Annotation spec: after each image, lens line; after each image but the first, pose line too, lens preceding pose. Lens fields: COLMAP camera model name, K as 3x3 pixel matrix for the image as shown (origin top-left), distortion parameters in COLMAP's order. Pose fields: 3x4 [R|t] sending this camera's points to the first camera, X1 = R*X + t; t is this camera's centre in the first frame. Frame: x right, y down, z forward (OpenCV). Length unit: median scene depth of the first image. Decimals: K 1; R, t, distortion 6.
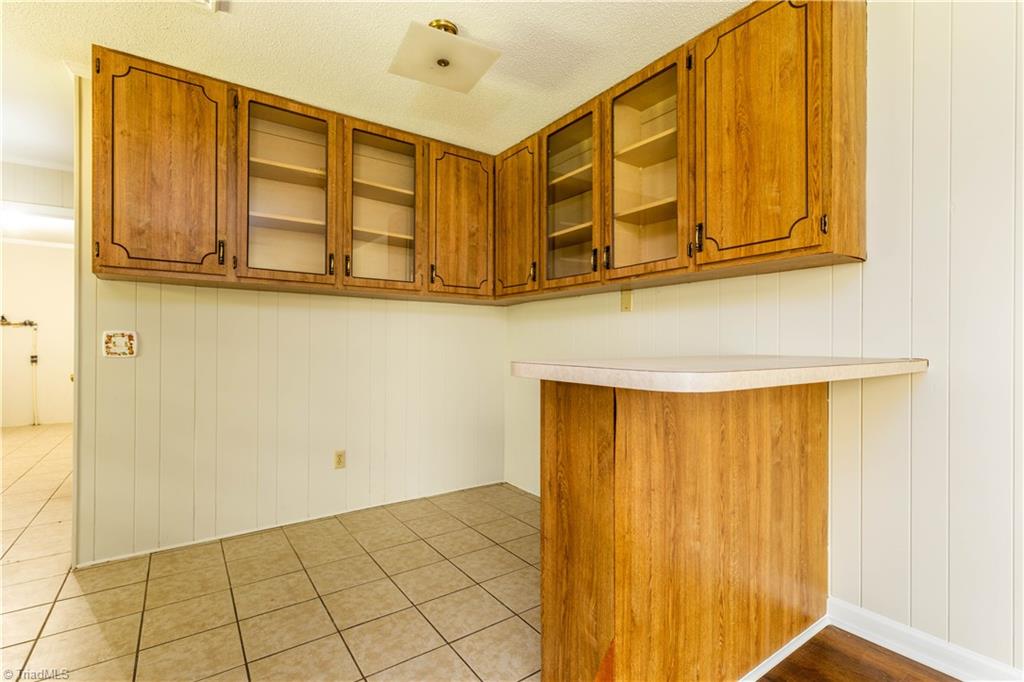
lens RADIAL K [[475.1, 0, 520.6], [0, 475.1, 342.8], [0, 0, 1]] dist [0.001643, 0.000353]
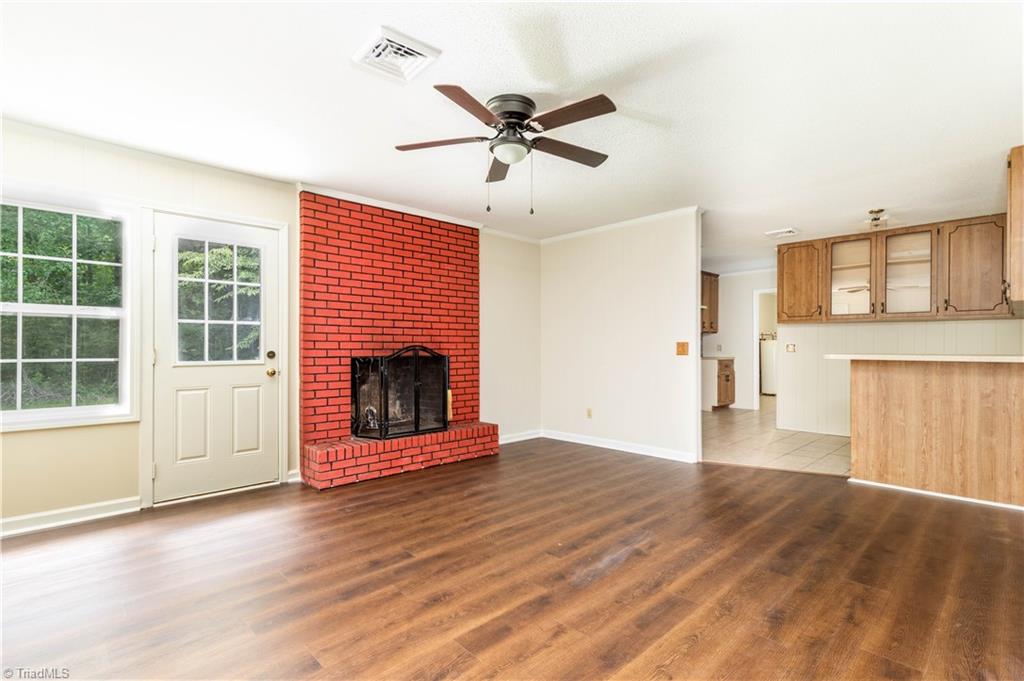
lens RADIAL K [[475.1, 0, 520.6], [0, 475.1, 342.3], [0, 0, 1]] dist [0.001643, 0.000353]
pose [[0.140884, -0.011532, -0.989959, 1.610143], [0.000071, 0.999932, -0.011638, 0.001764], [0.990026, 0.001570, 0.140875, -0.884247]]
